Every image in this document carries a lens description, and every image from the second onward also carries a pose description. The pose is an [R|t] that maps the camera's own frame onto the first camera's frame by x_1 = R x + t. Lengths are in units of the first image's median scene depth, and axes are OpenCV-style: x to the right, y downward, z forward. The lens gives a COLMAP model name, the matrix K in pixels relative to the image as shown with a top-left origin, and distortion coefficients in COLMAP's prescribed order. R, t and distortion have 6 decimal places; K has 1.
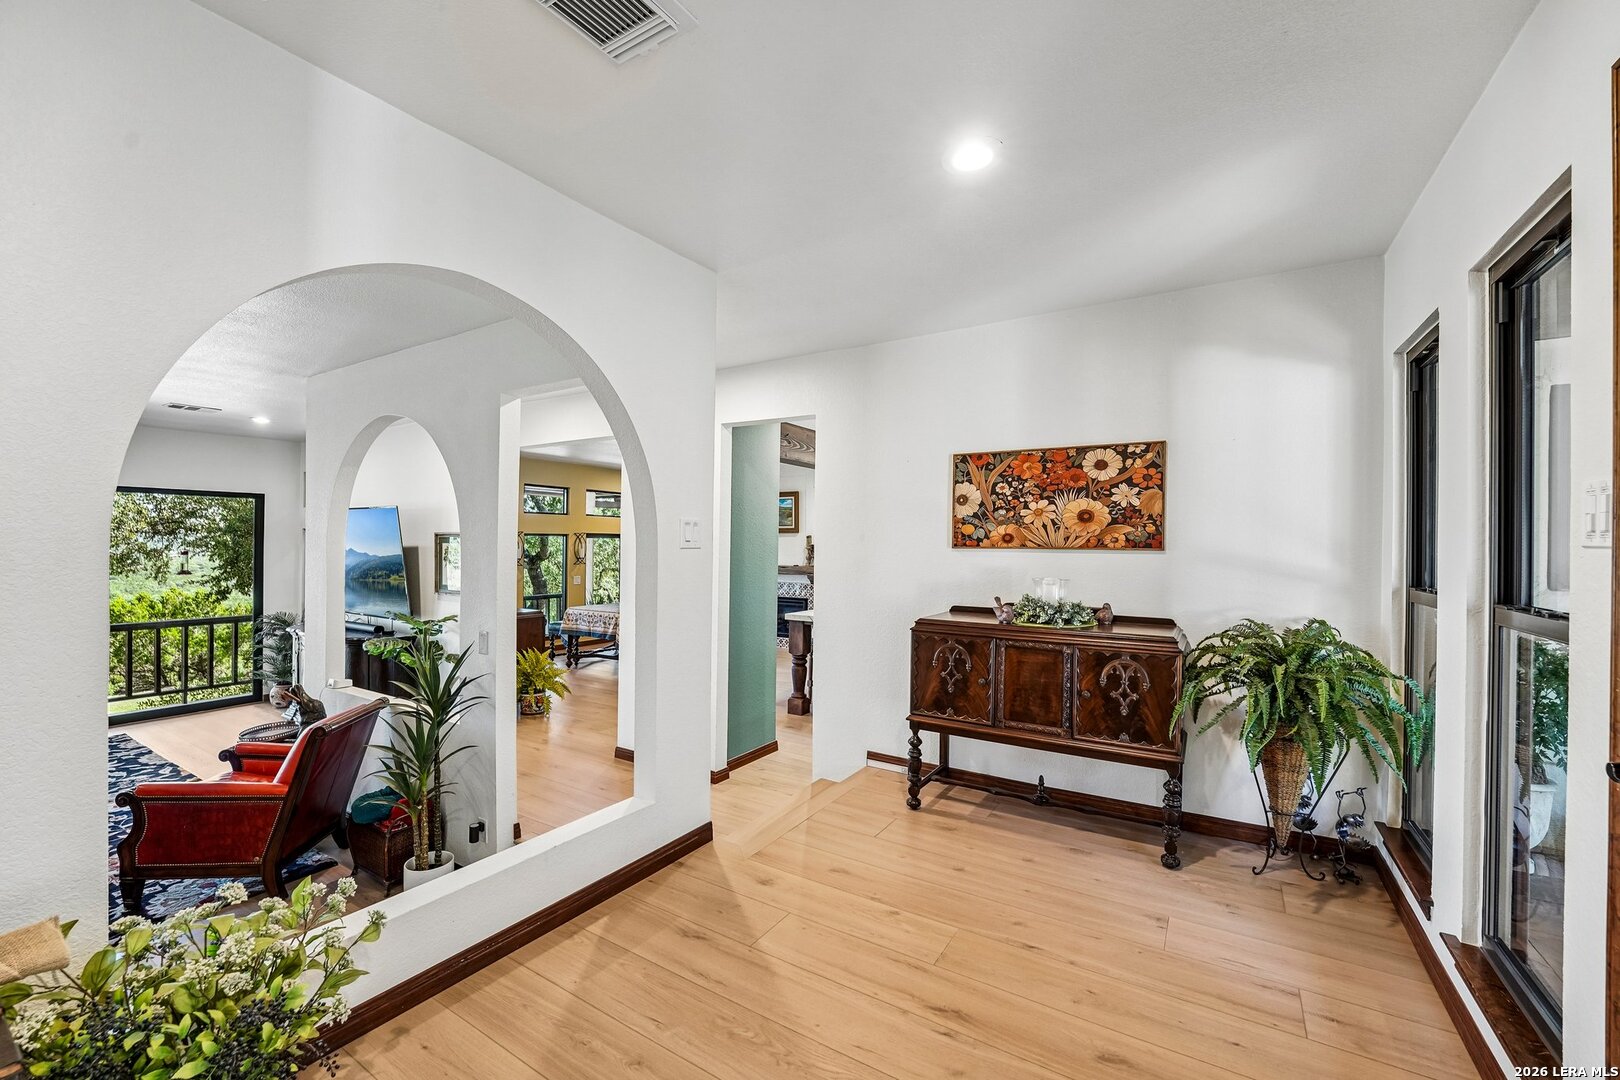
lens RADIAL K [[658.6, 0, 810.0], [0, 658.6, 540.1], [0, 0, 1]] dist [-0.030985, 0.003527]
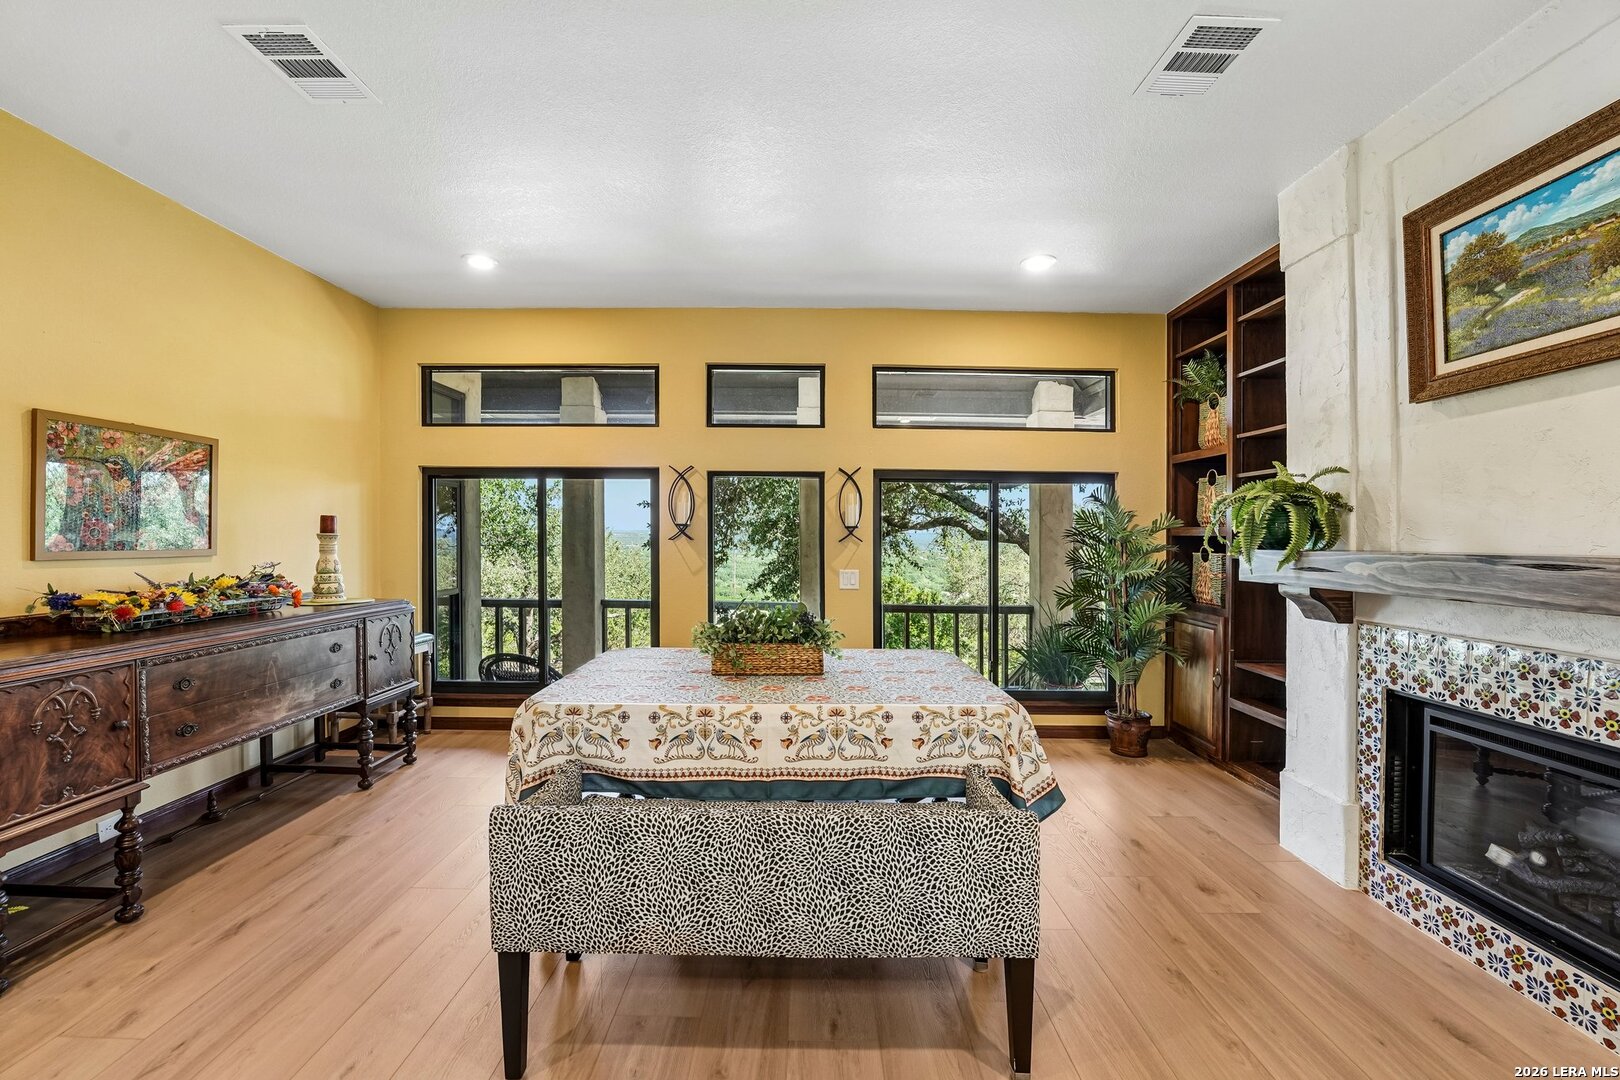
lens RADIAL K [[658.6, 0, 806.3], [0, 658.6, 528.4], [0, 0, 1]] dist [-0.030985, 0.003527]
pose [[0.514088, -0.013737, -0.857627, -0.007267], [-0.004021, 0.999822, -0.018426, 0.113014], [0.857728, 0.012921, 0.513941, 2.408426]]
